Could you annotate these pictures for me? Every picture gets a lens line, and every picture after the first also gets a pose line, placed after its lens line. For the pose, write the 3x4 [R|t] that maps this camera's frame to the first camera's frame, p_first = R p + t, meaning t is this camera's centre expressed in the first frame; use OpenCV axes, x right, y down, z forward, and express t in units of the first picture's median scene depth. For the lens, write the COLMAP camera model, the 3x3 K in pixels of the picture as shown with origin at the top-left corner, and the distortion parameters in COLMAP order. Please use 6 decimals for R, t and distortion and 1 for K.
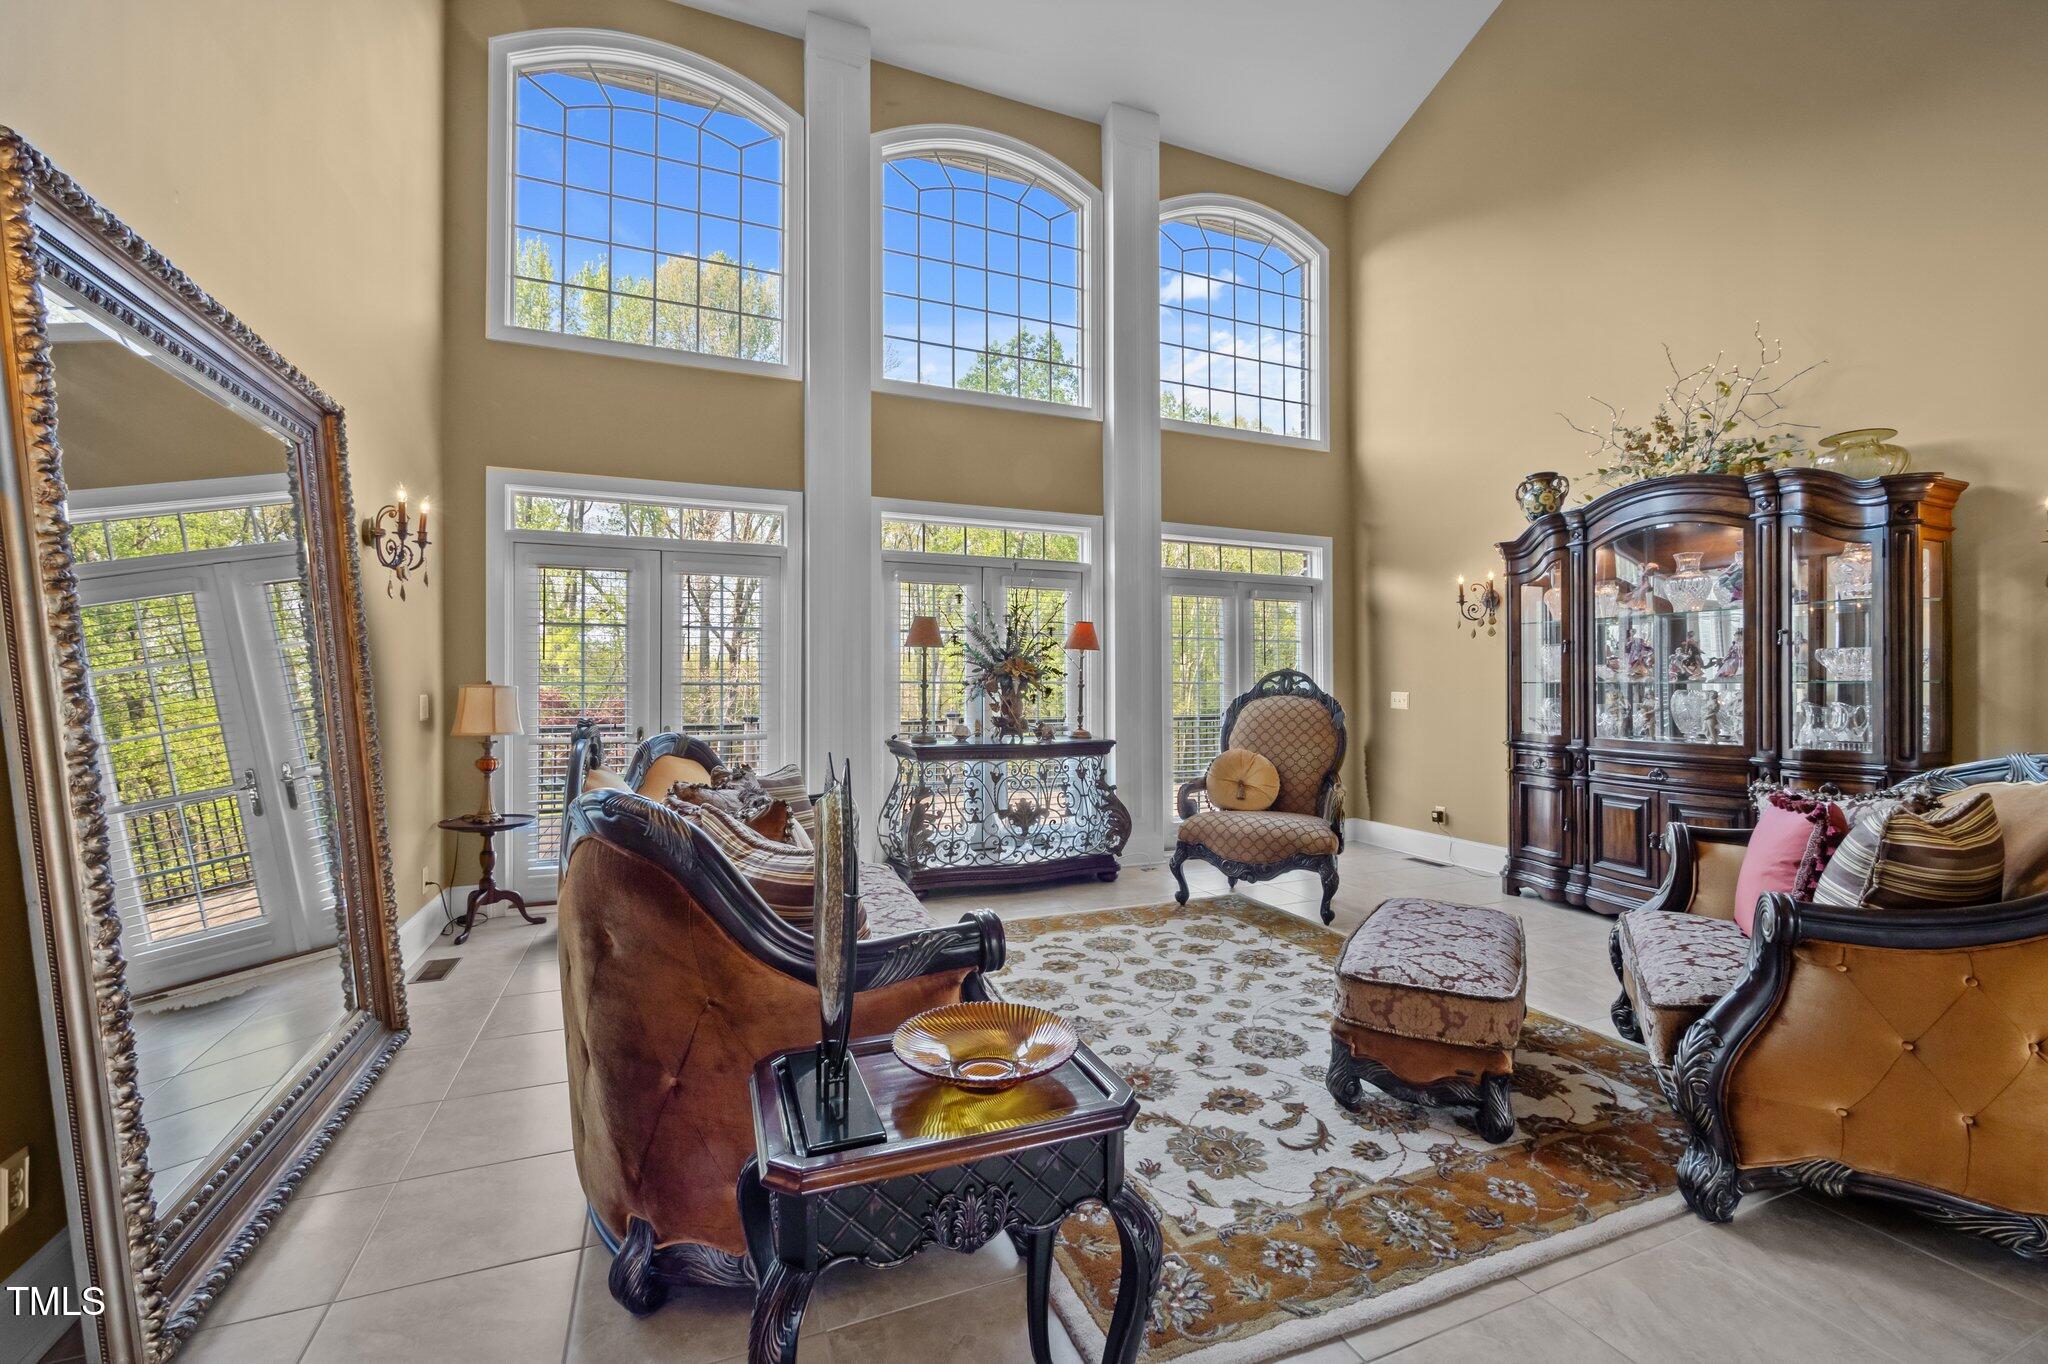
lens RADIAL K [[855.7, 0, 1028.0], [0, 855.7, 679.4], [0, 0, 1]] dist [-0.000882, 0.000004]
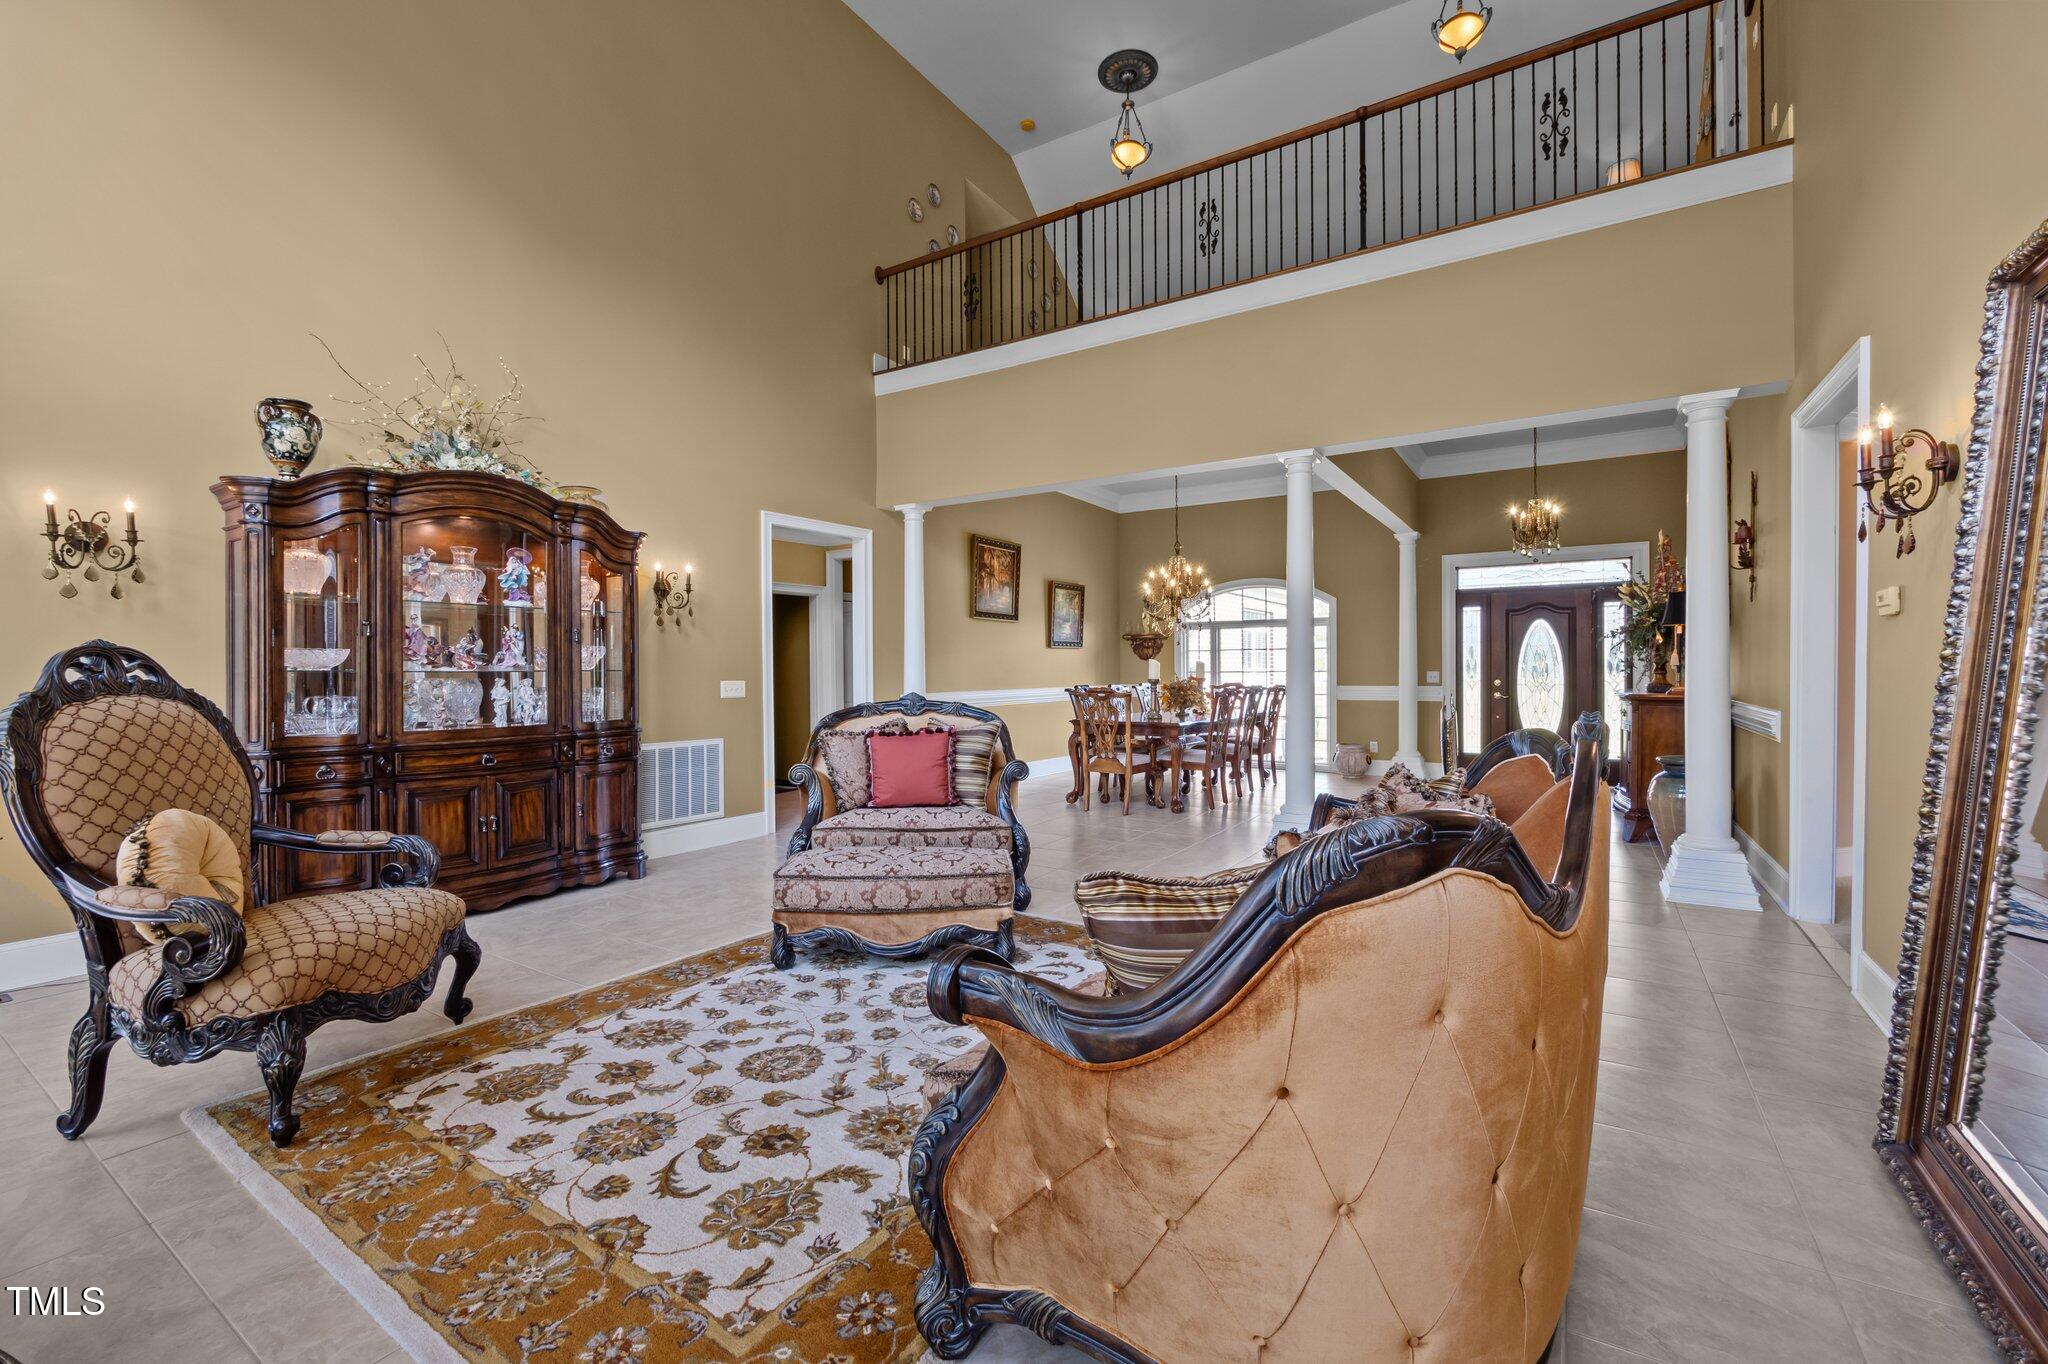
lens RADIAL K [[855.7, 0, 1028.0], [0, 855.7, 679.4], [0, 0, 1]] dist [-0.000882, 0.000004]
pose [[-0.568206, -0.001832, 0.822885, -0.450965], [0.001152, 0.999995, 0.003022, 0.010718], [-0.822886, 0.002666, -0.568201, 0.976524]]
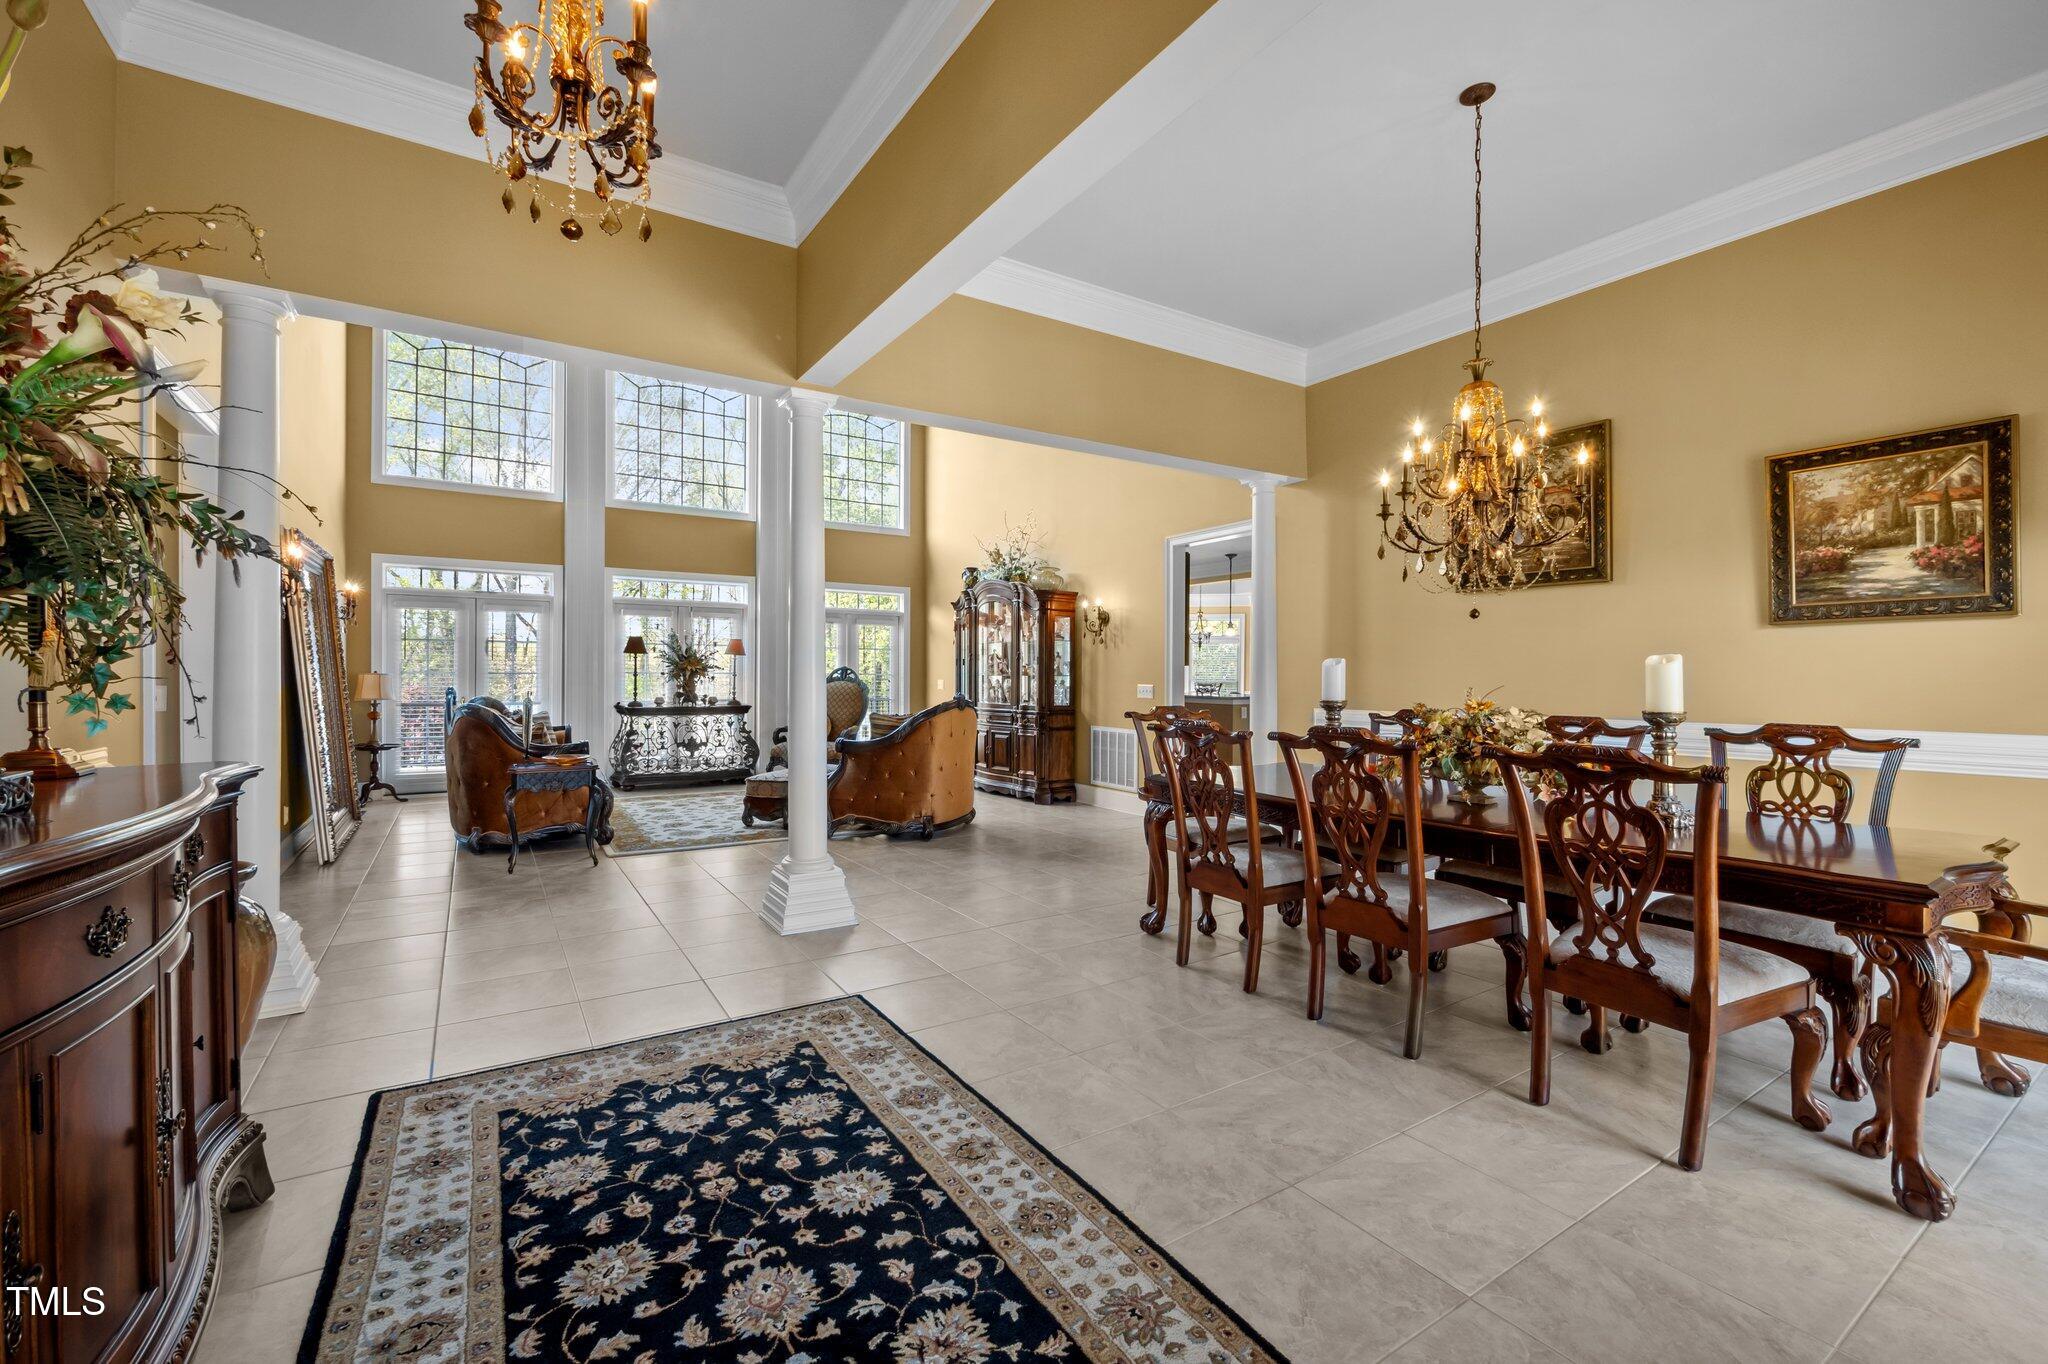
lens RADIAL K [[851.9, 0, 1028.4], [0, 851.9, 673.7], [0, 0, 1]] dist [-0.010990, -0.000236]
pose [[0.982735, 0.005547, 0.184935, 0.406277], [-0.006763, 0.999959, 0.005947, -0.011969], [-0.184895, -0.007095, 0.982733, -1.022070]]
